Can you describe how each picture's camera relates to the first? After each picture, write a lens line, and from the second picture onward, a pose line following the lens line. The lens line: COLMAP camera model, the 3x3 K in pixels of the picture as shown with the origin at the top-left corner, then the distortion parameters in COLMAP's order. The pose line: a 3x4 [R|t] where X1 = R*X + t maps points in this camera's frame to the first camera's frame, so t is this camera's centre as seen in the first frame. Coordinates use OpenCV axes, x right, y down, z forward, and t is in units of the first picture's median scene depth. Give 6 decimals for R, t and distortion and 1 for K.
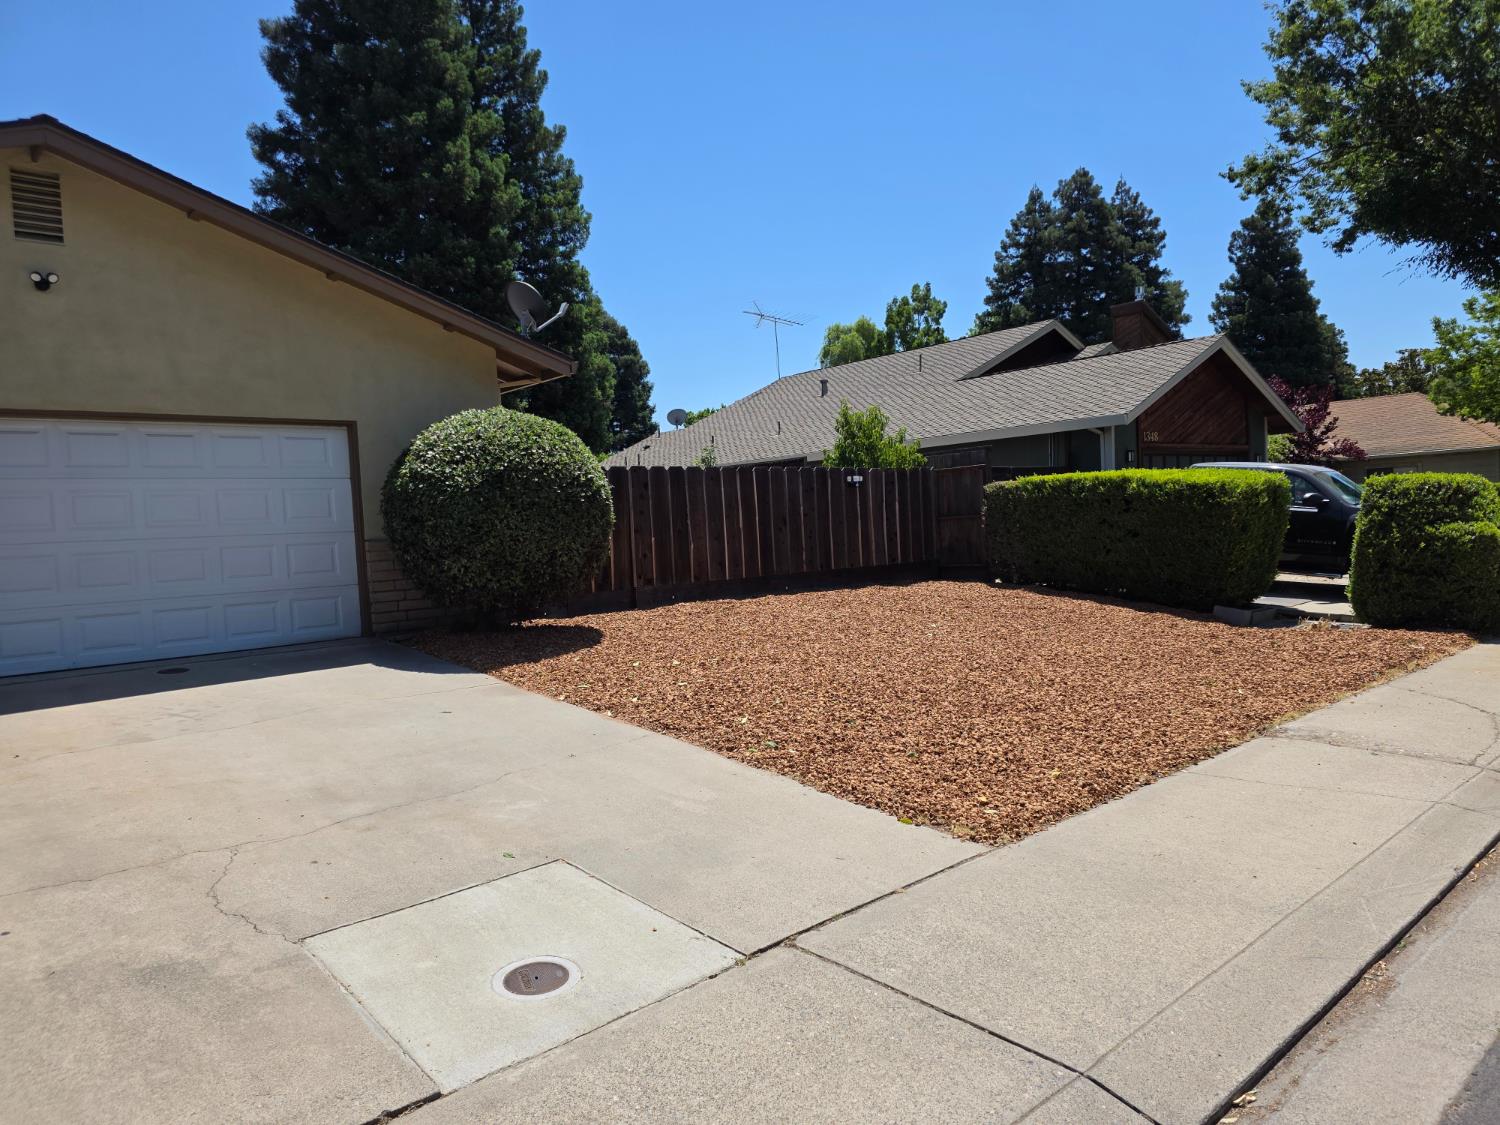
lens RADIAL K [[1005.4, 0, 745.6], [0, 1005.4, 571.9], [0, 0, 1]] dist [0.081470, -0.077707]
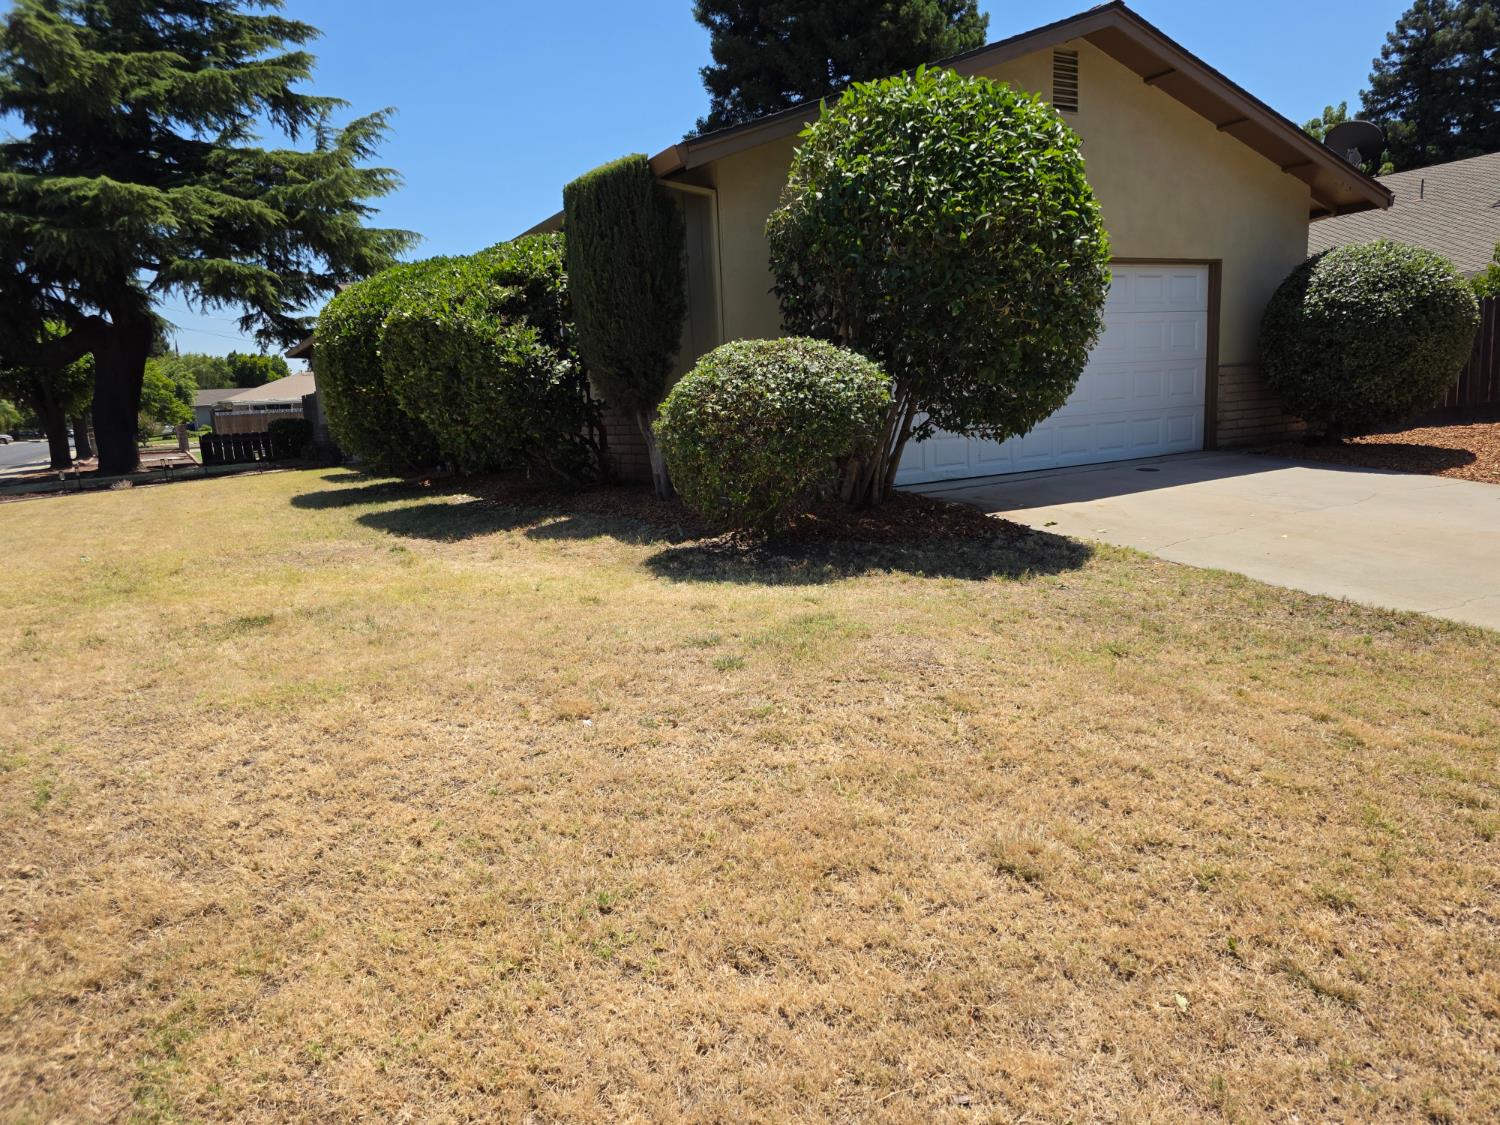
lens RADIAL K [[1000.6, 0, 778.2], [0, 1000.6, 553.7], [0, 0, 1]] dist [0.093653, -0.082051]
pose [[0.977867, 0.030867, -0.206937, -0.640394], [-0.005312, 0.992401, 0.122927, 0.042456], [0.209160, -0.119107, 0.970601, -0.259680]]
